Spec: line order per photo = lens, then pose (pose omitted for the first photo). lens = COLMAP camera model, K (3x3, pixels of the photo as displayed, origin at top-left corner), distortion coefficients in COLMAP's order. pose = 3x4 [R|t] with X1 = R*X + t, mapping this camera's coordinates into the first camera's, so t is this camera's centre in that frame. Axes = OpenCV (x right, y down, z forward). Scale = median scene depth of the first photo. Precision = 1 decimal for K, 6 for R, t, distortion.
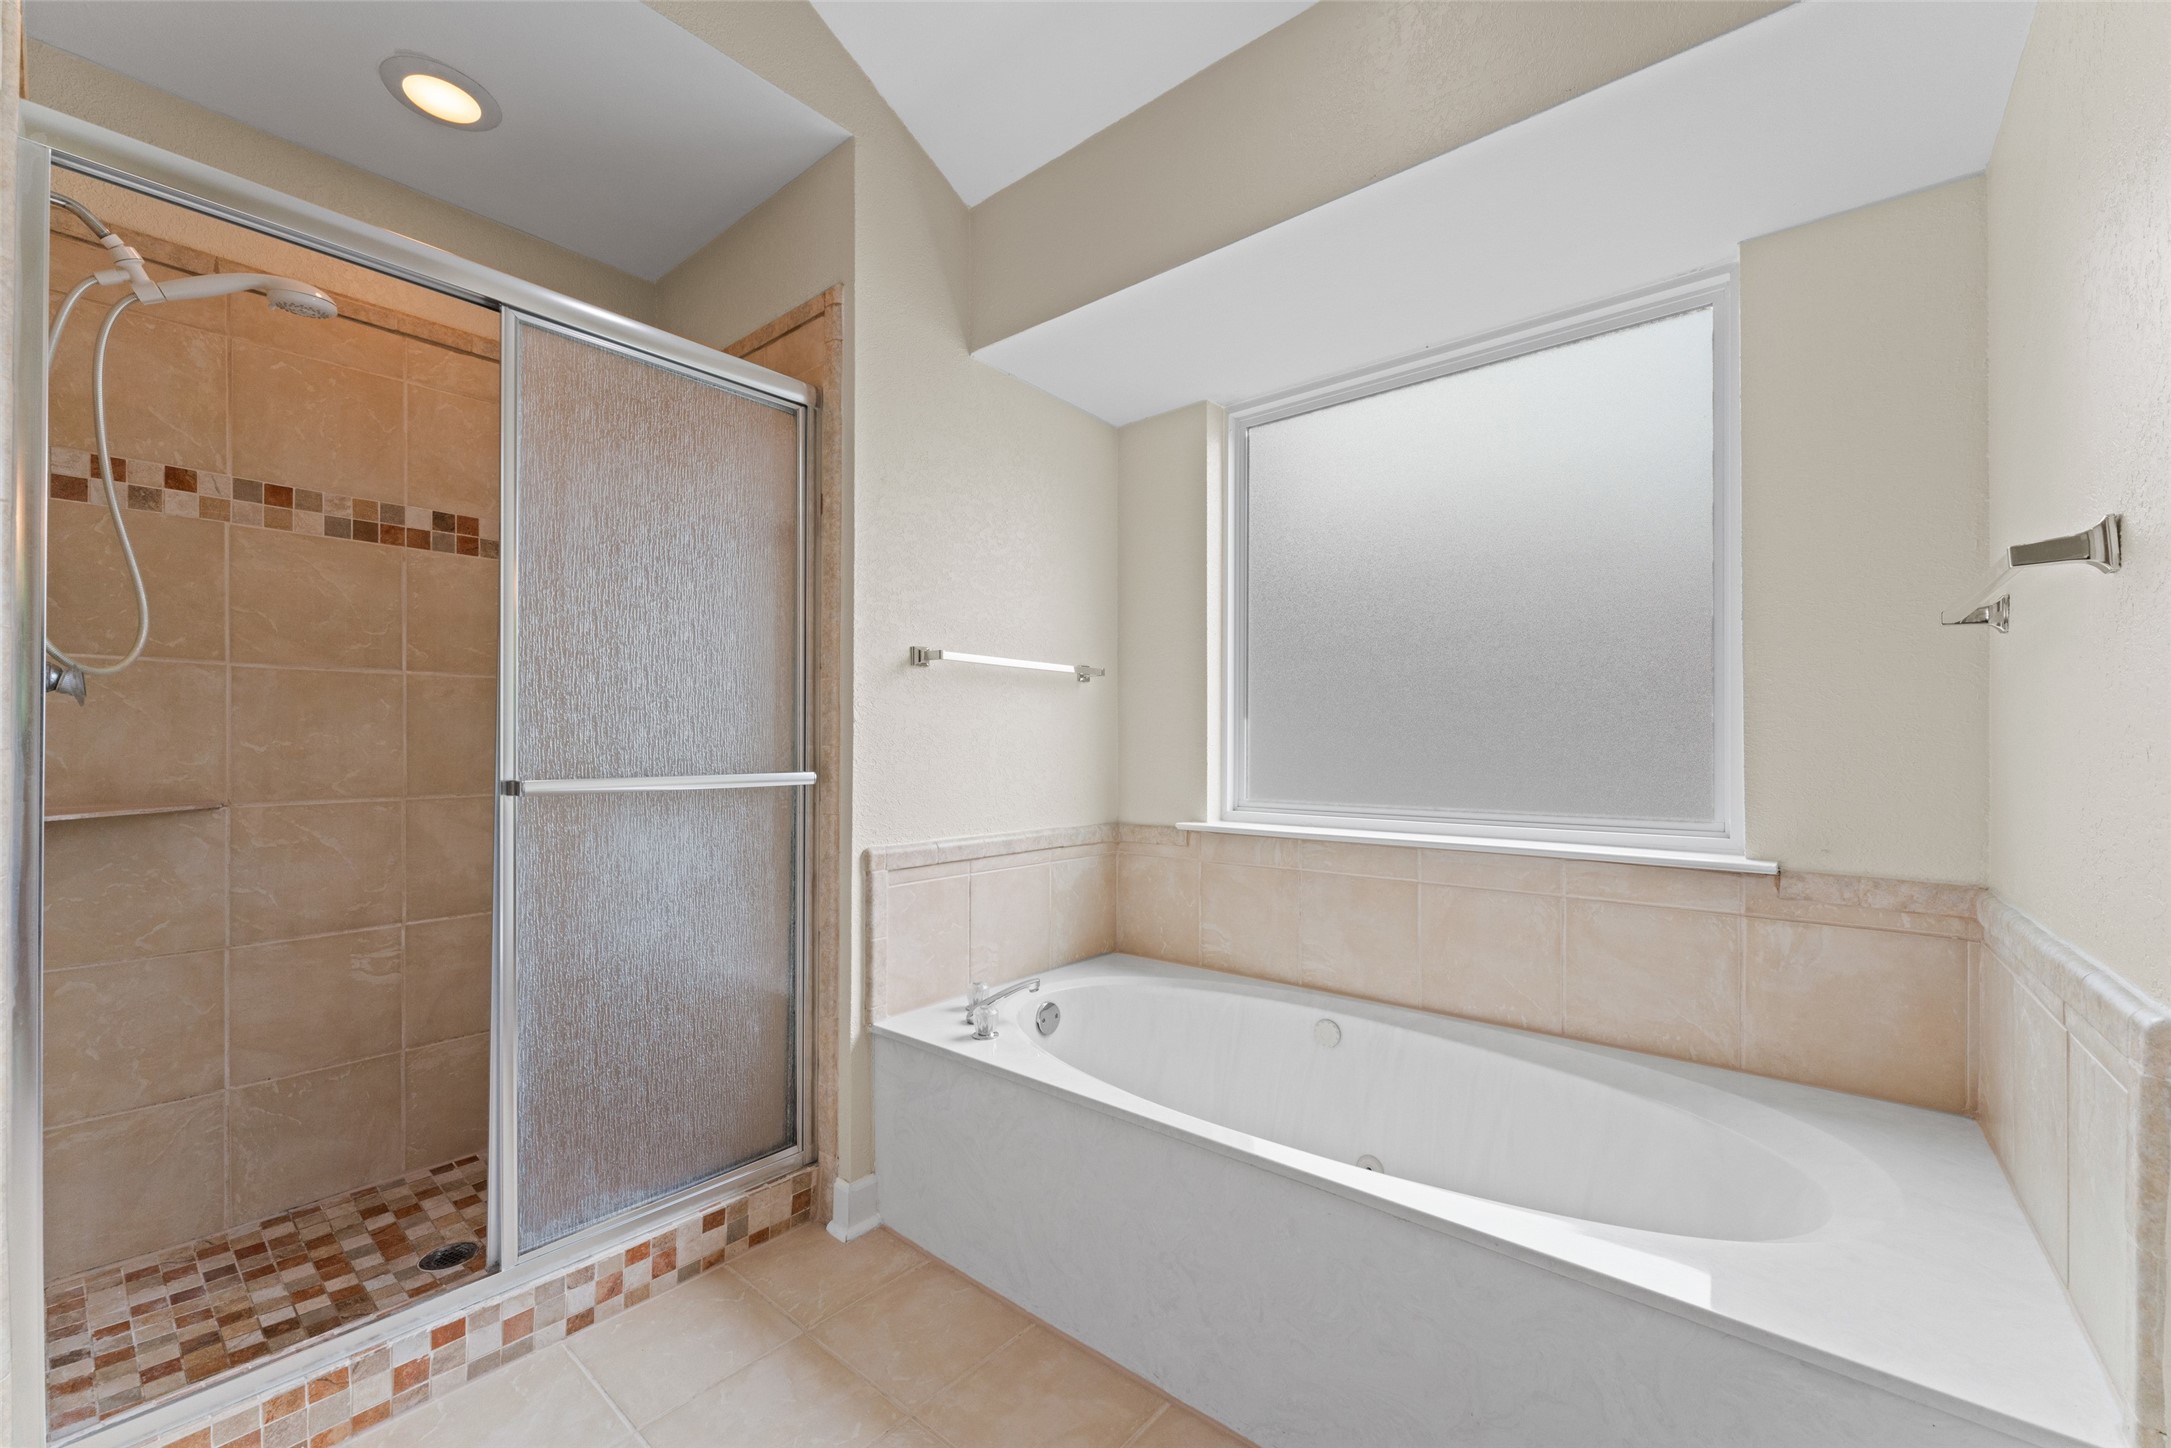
lens RADIAL K [[864.7, 0, 1075.1], [0, 864.7, 743.4], [0, 0, 1]] dist [-0.000493, 0.000543]
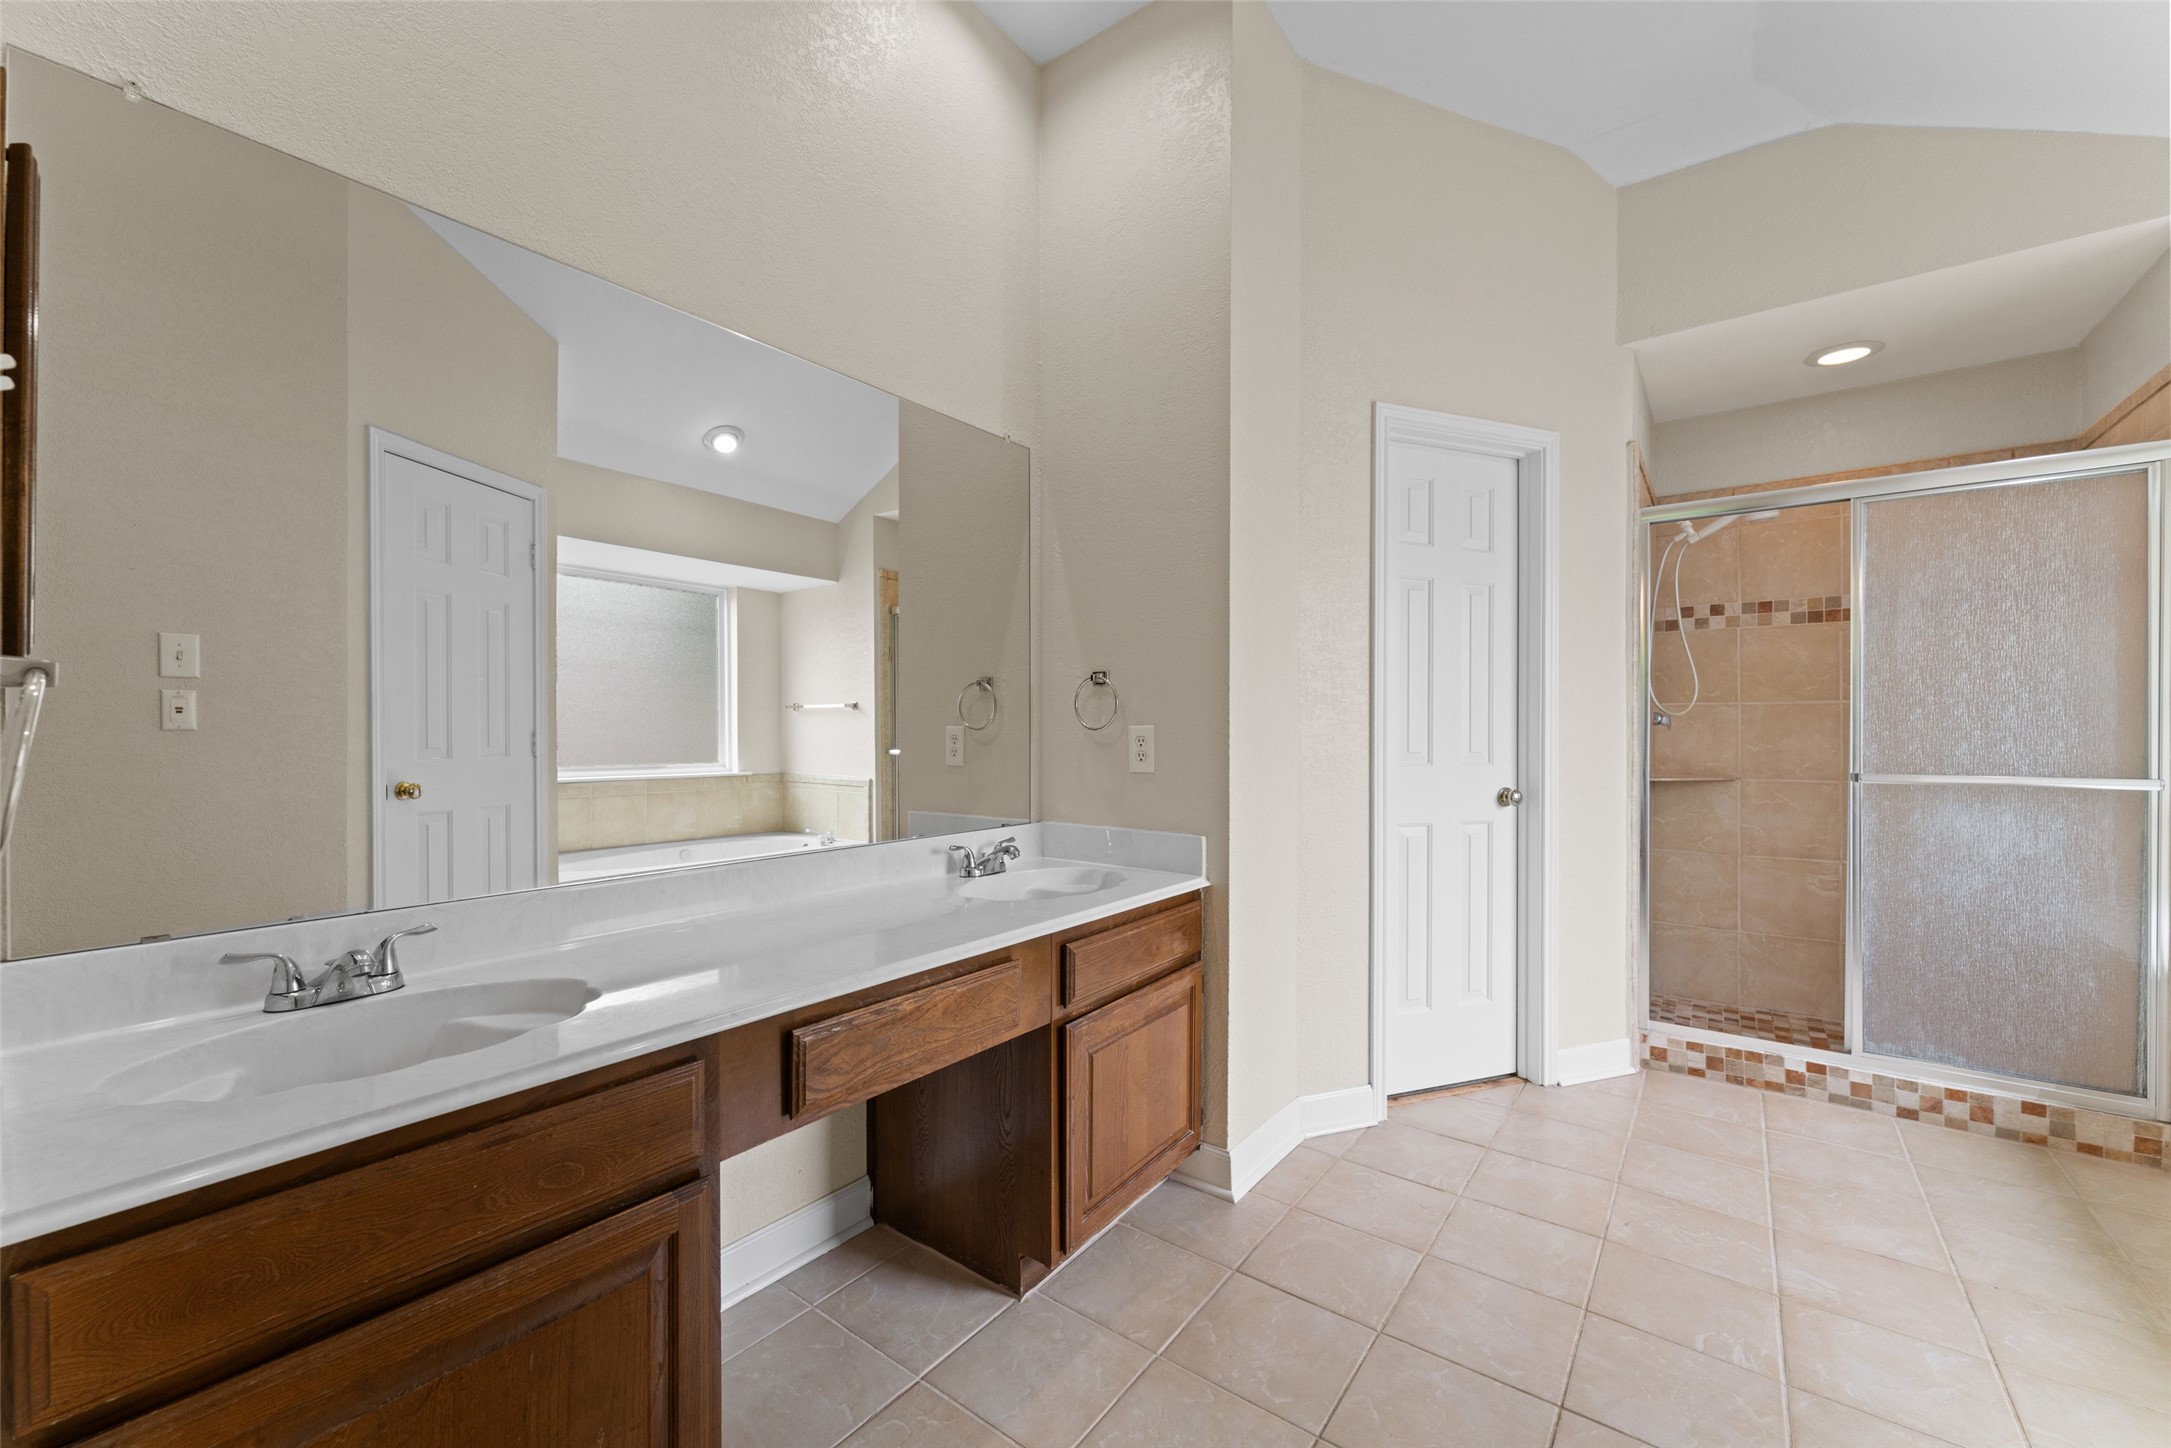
lens RADIAL K [[864.7, 0, 1069.3], [0, 864.7, 729.2], [0, 0, 1]] dist [-0.000493, 0.000543]
pose [[0.048378, 0.000322, -0.998829, 0.854950], [0.002265, 0.999997, 0.000433, -0.042166], [0.998827, -0.002284, 0.048377, -0.561552]]
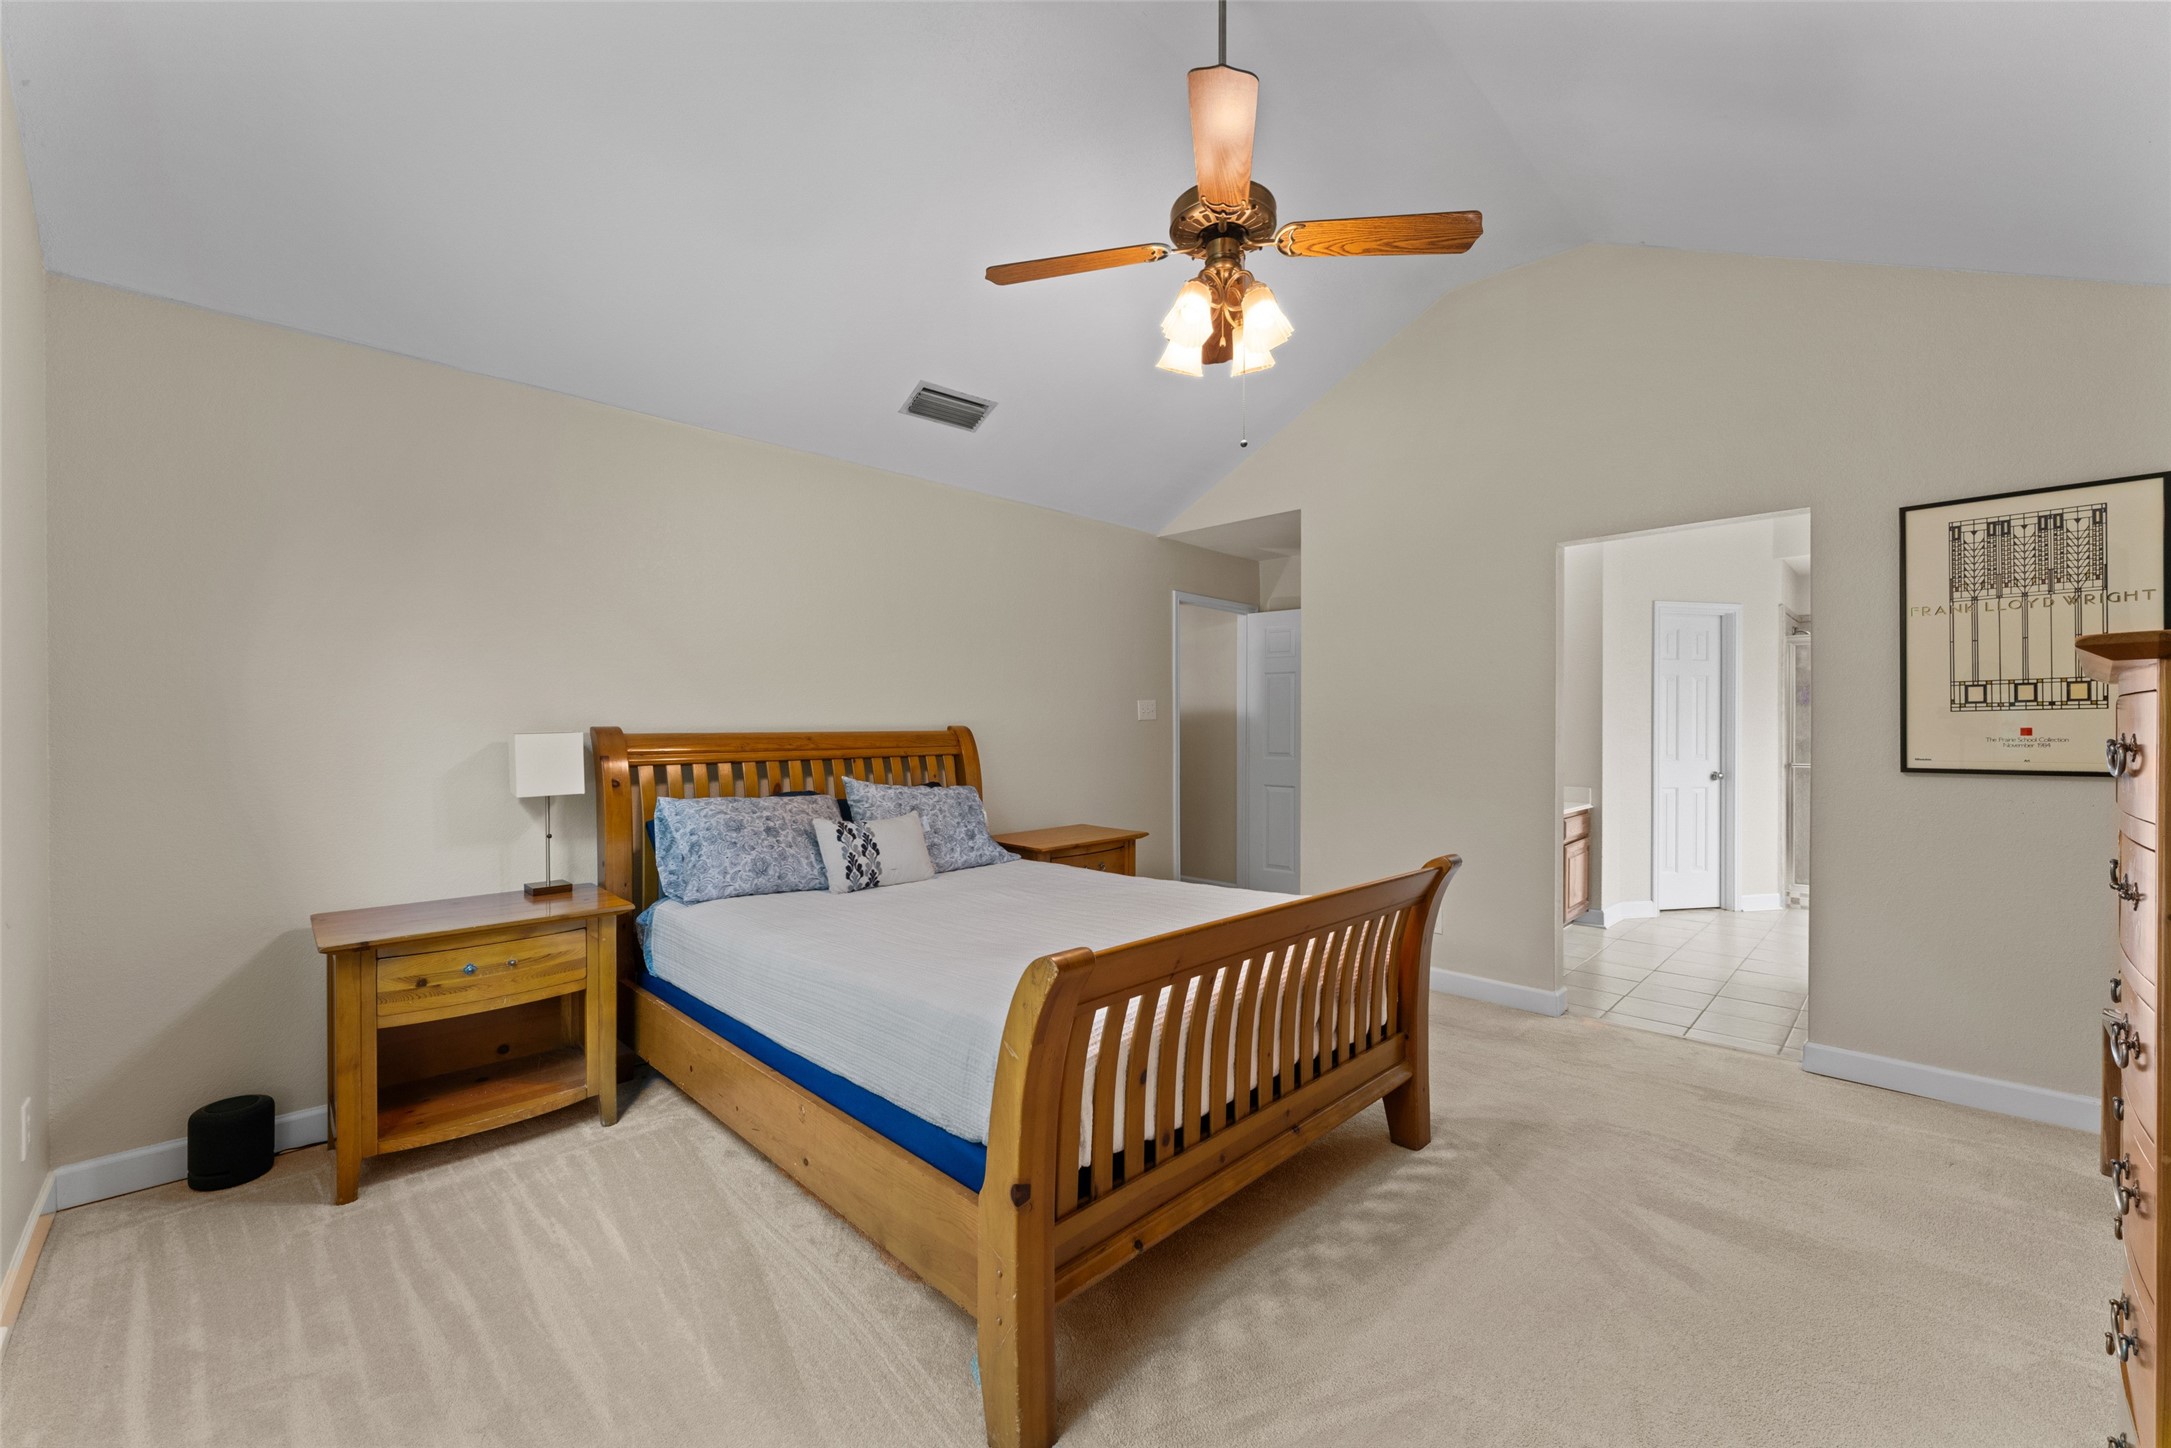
lens RADIAL K [[864.7, 0, 1089.9], [0, 864.7, 733.1], [0, 0, 1]] dist [-0.000493, 0.000543]
pose [[-0.074925, -0.000820, -0.997189, 3.510250], [0.002759, 0.999996, -0.001030, -0.099088], [0.997185, -0.002829, -0.074922, -2.290561]]
